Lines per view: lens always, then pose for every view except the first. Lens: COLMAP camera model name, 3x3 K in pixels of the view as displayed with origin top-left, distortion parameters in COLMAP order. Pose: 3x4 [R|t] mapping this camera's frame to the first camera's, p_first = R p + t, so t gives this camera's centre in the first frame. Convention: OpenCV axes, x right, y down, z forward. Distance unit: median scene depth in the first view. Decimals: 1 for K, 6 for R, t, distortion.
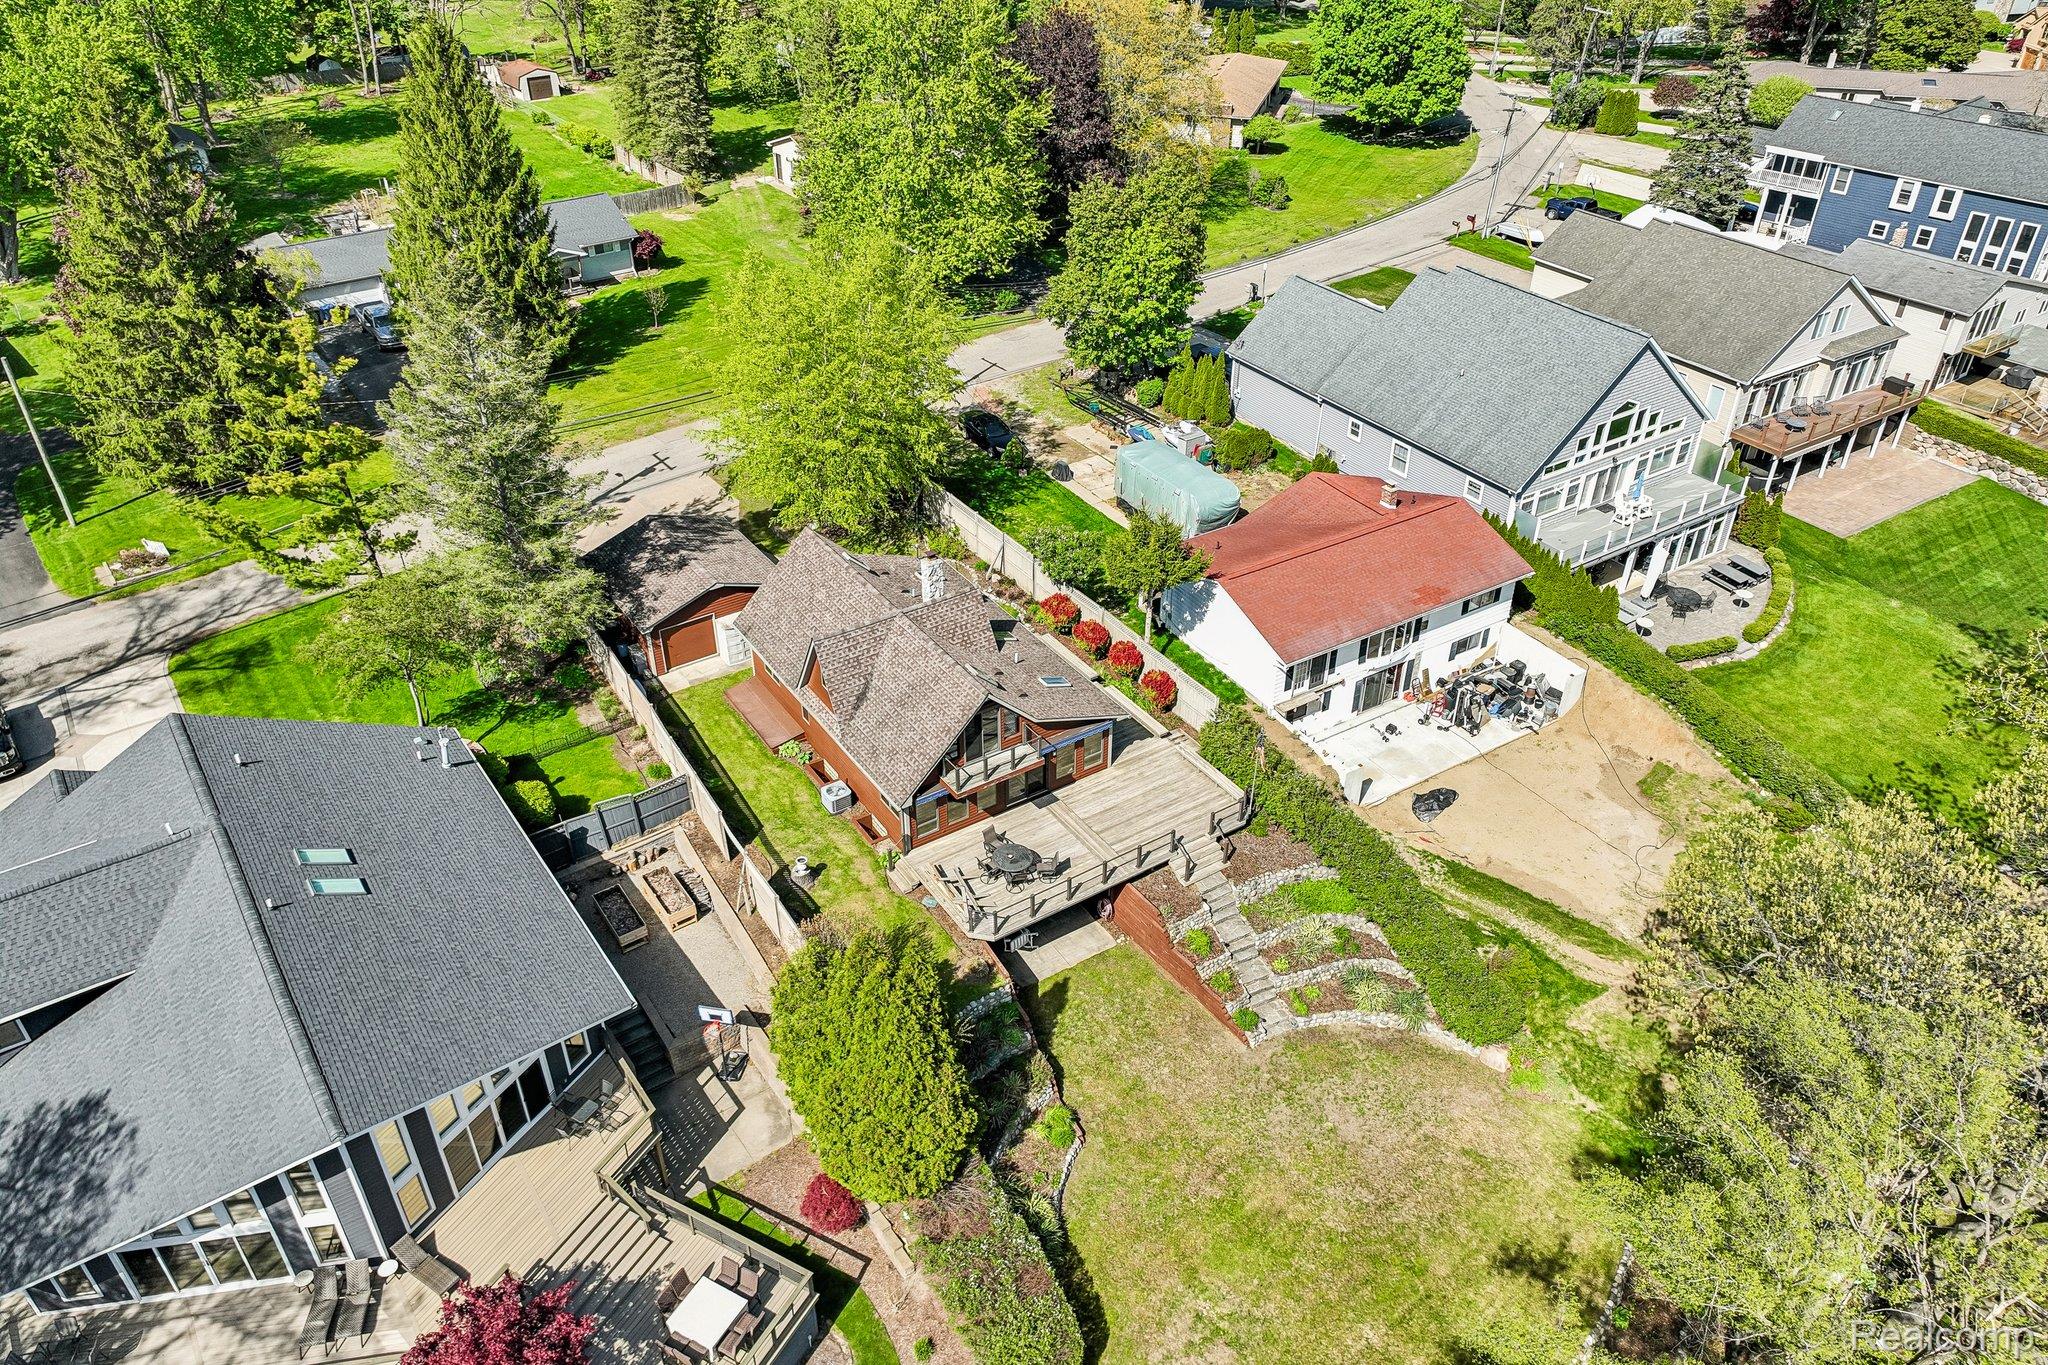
lens RADIAL K [[1446.3, 0, 1018.4], [0, 1446.3, 682.2], [0, 0, 1]] dist [0.003829, 0.014763]
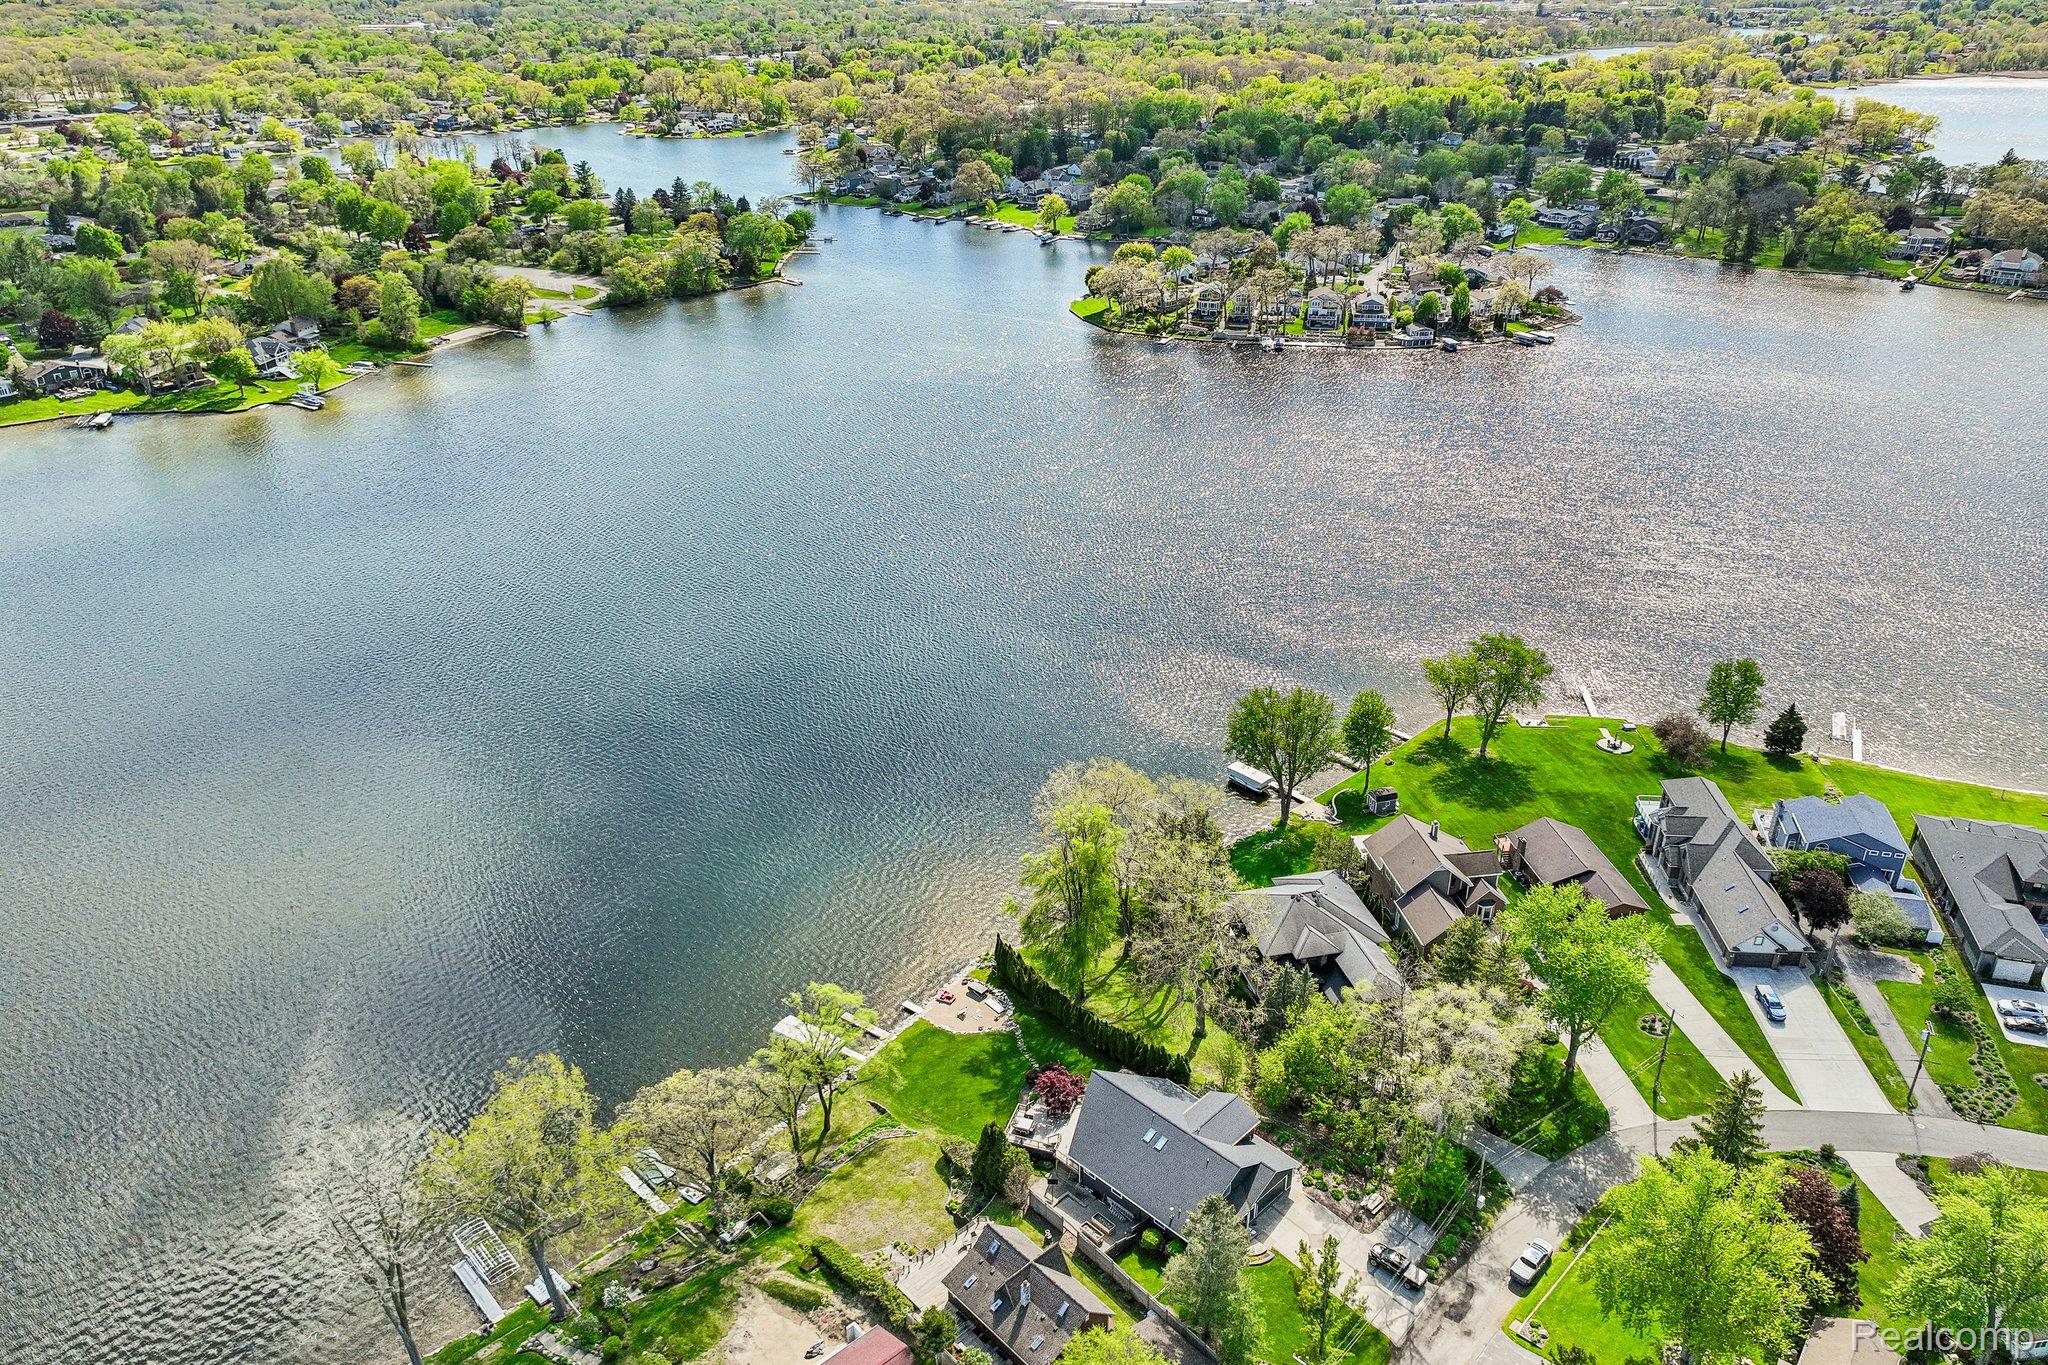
lens RADIAL K [[1452.0, 0, 1017.3], [0, 1452.0, 675.4], [0, 0, 1]] dist [0.004495, 0.020983]
pose [[-0.986593, 0.081470, -0.141413, 0.184679], [-0.085168, 0.482125, 0.871953, -2.332443], [0.139217, 0.872306, -0.468723, 1.079127]]
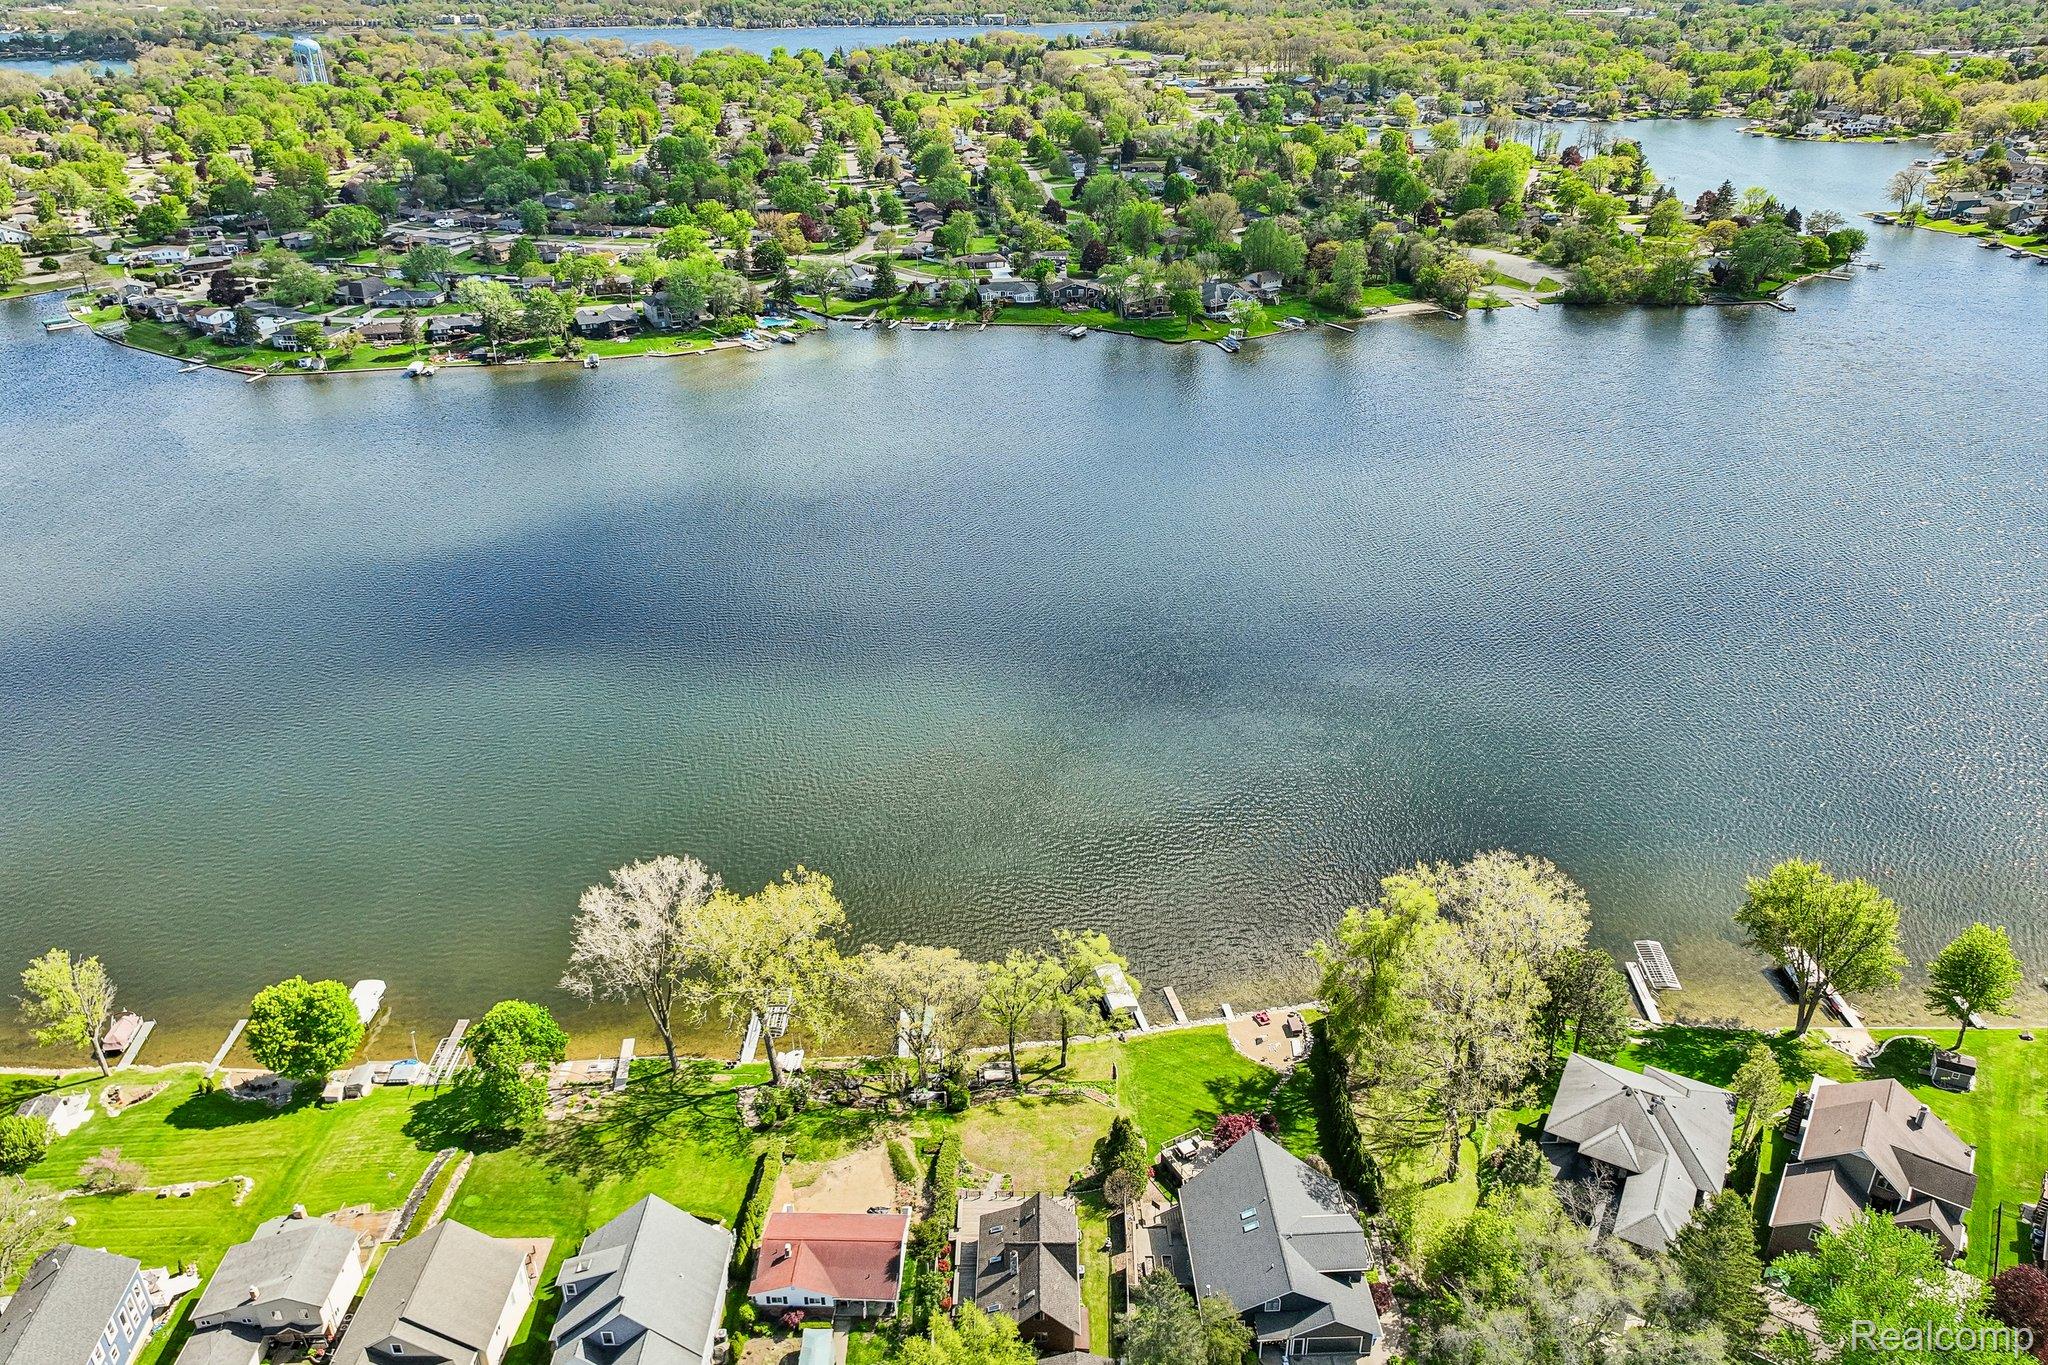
lens RADIAL K [[1446.3, 0, 1018.4], [0, 1446.3, 682.2], [0, 0, 1]] dist [0.003829, 0.014763]
pose [[-0.833929, -0.237766, 0.498026, -0.923501], [0.327750, 0.512673, 0.793565, -2.204242], [-0.444008, 0.825005, -0.349605, 0.910680]]
